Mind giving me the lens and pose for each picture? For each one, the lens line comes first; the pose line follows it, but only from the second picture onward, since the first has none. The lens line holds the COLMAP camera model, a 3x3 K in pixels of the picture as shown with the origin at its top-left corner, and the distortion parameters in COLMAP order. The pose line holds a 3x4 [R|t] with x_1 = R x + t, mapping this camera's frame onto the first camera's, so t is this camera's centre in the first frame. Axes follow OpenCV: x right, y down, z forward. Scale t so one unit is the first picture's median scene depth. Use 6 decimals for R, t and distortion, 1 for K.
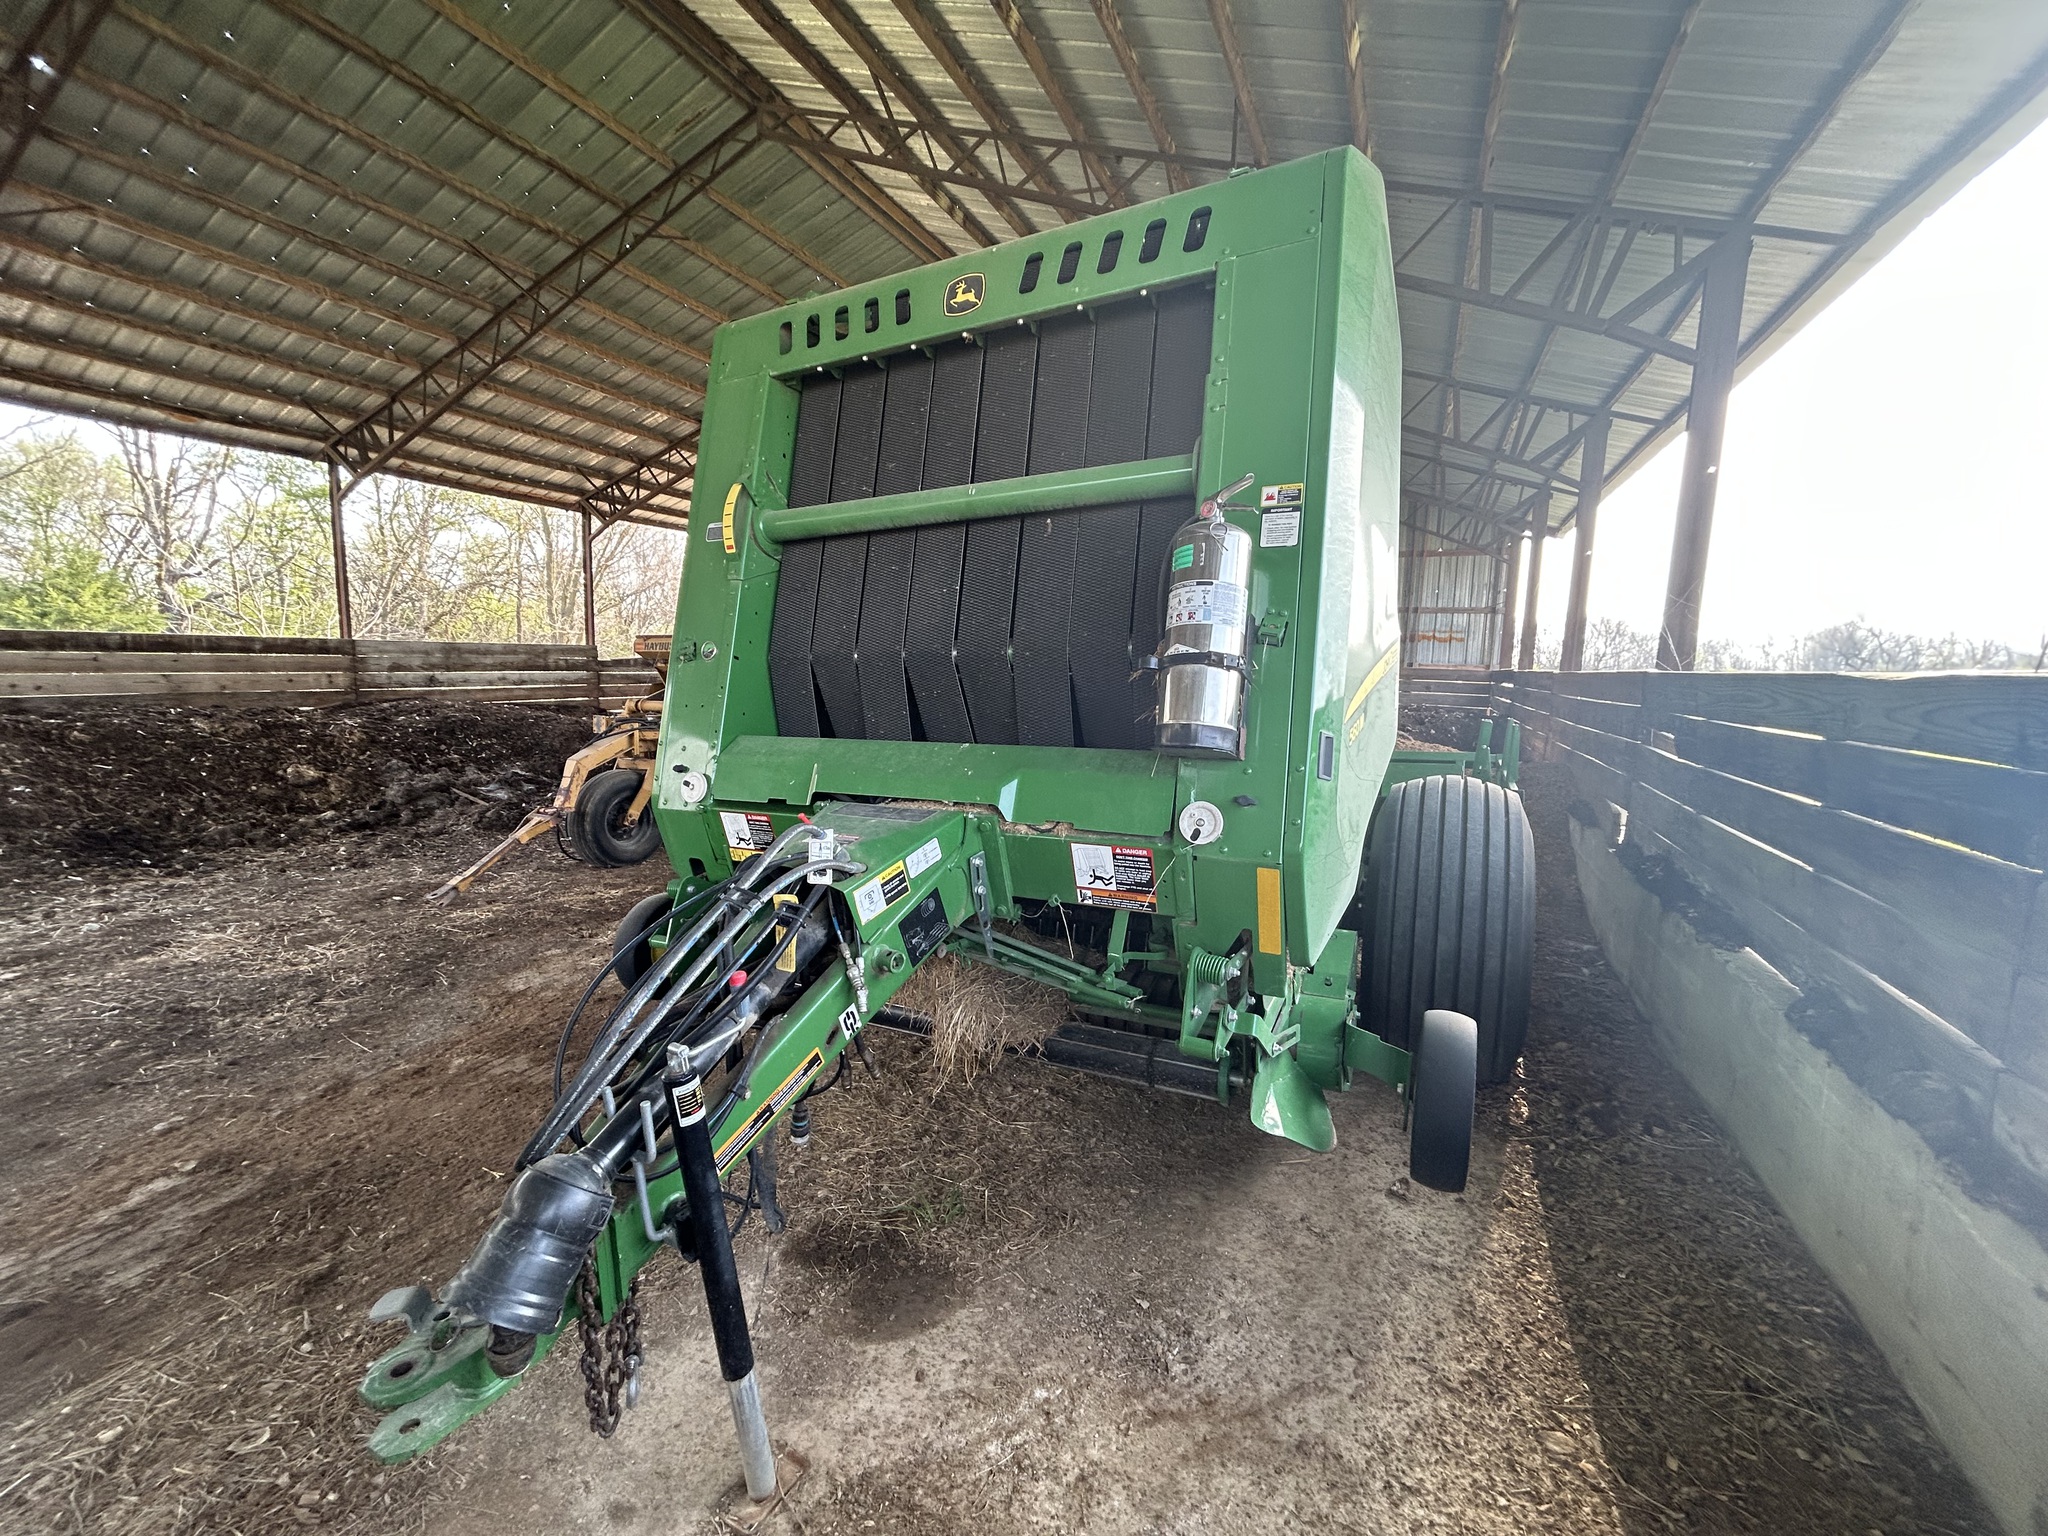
lens RADIAL K [[819.3, 0, 1020.0], [0, 819.3, 770.4], [0, 0, 1]] dist [-0.004280, 0.001468]
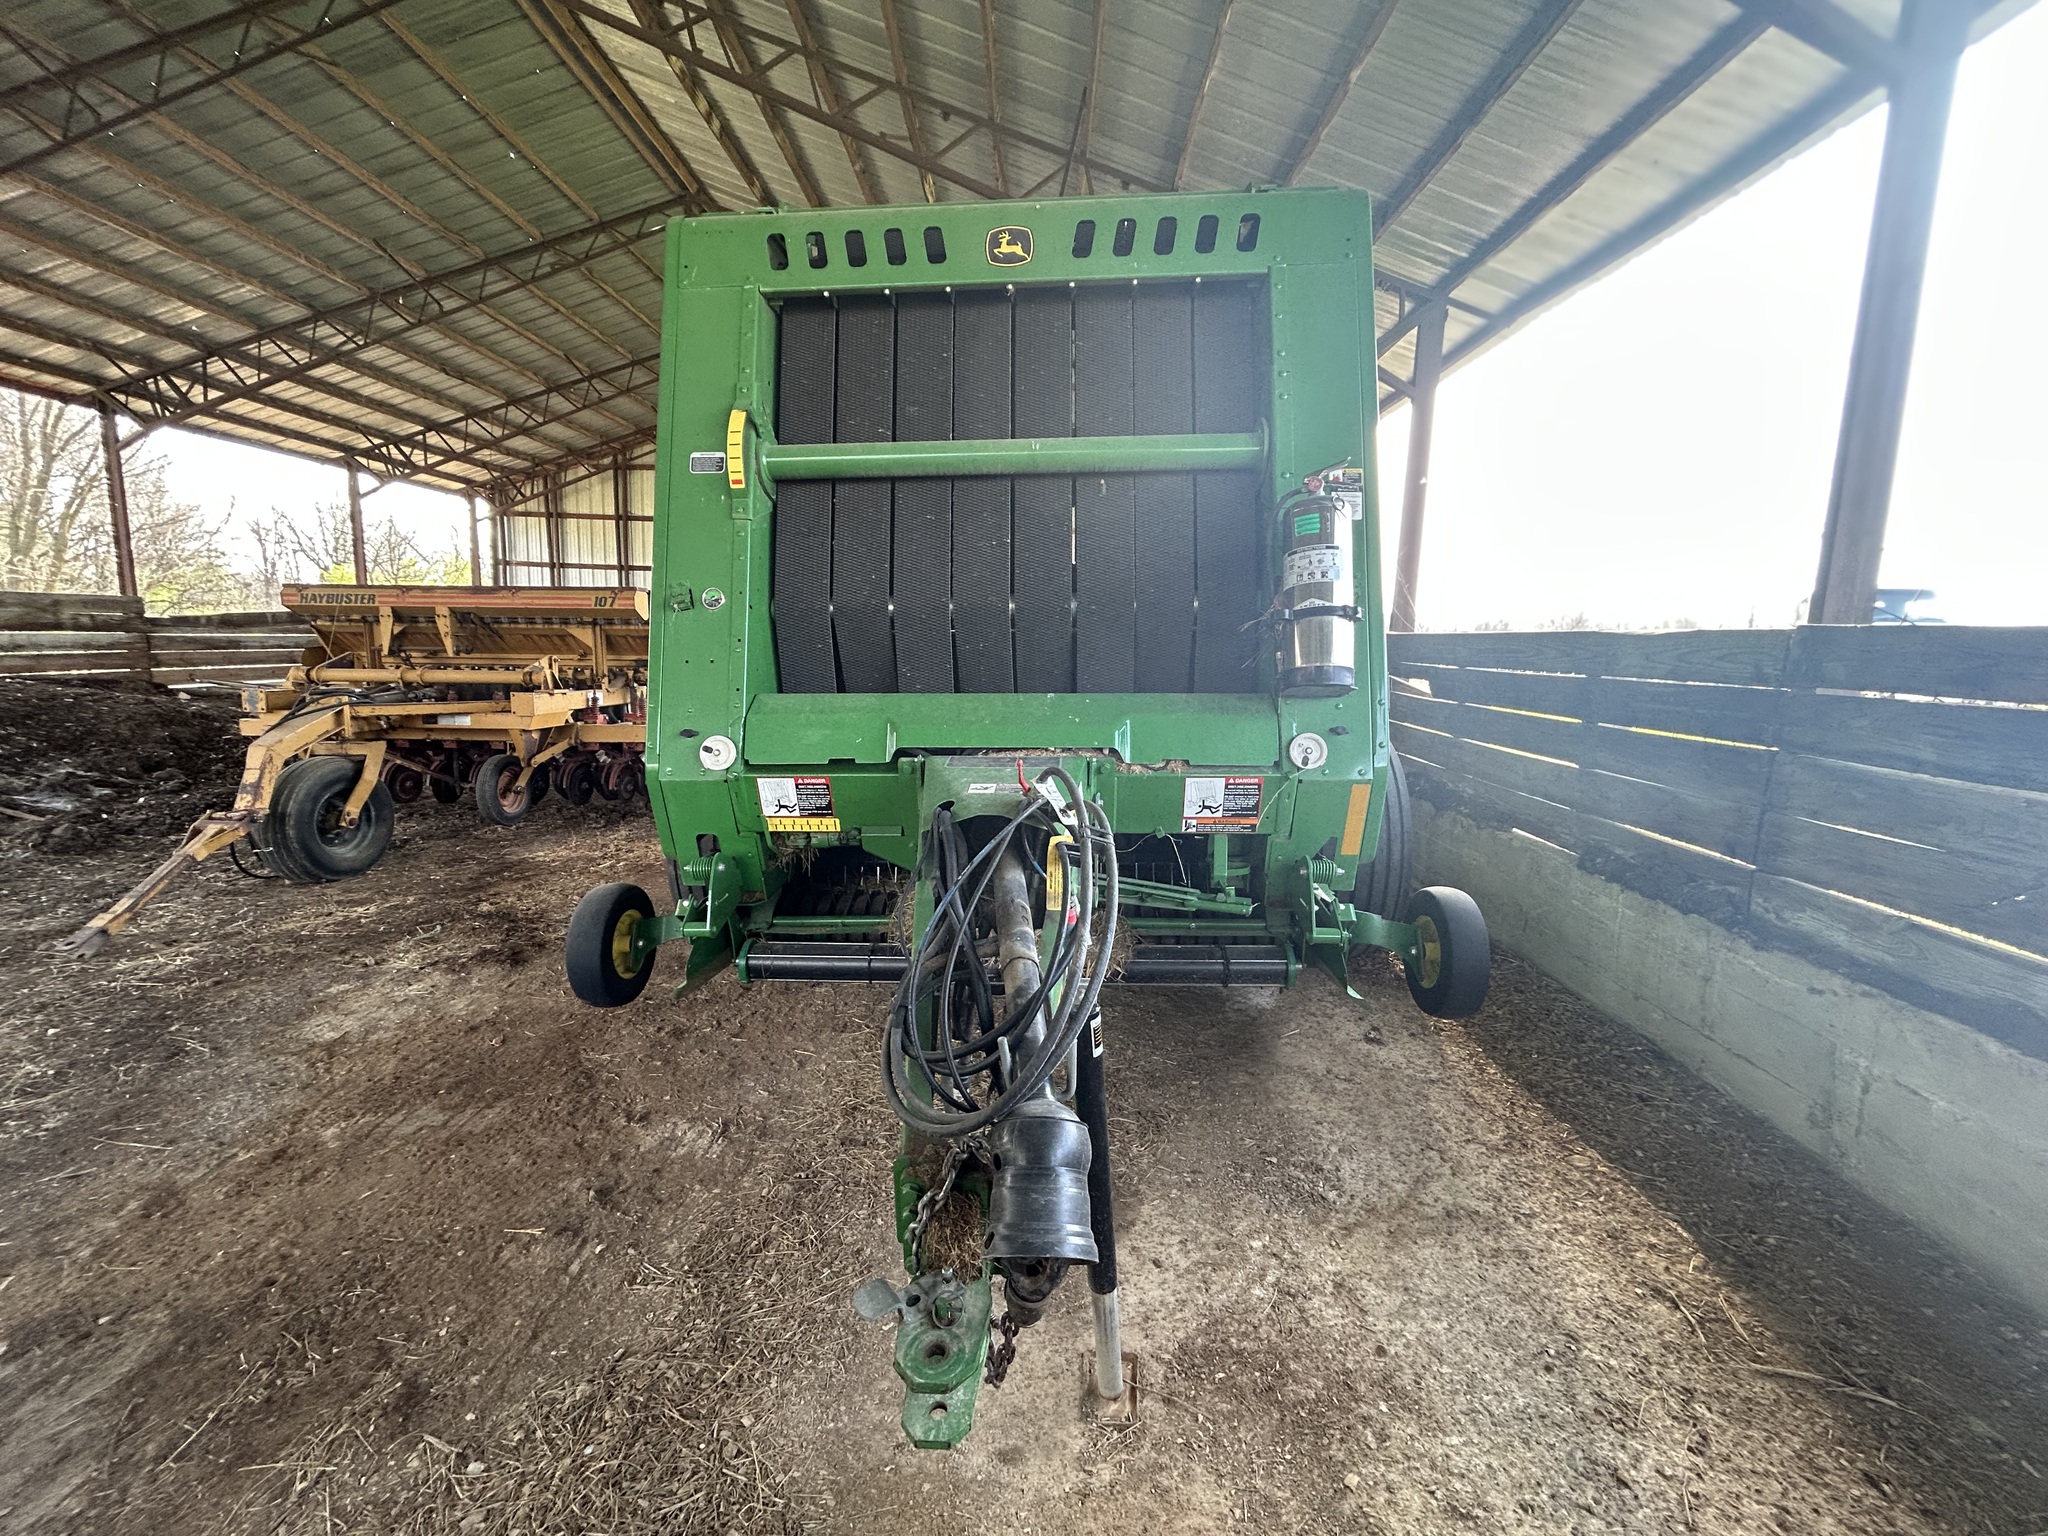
lens RADIAL K [[819.3, 0, 1027.5], [0, 819.3, 770.2], [0, 0, 1]] dist [-0.004280, 0.001468]
pose [[0.914675, -0.061043, 0.399553, -0.420707], [0.045391, 0.997790, 0.048530, 0.010314], [-0.401632, -0.026253, 0.915425, 0.048361]]
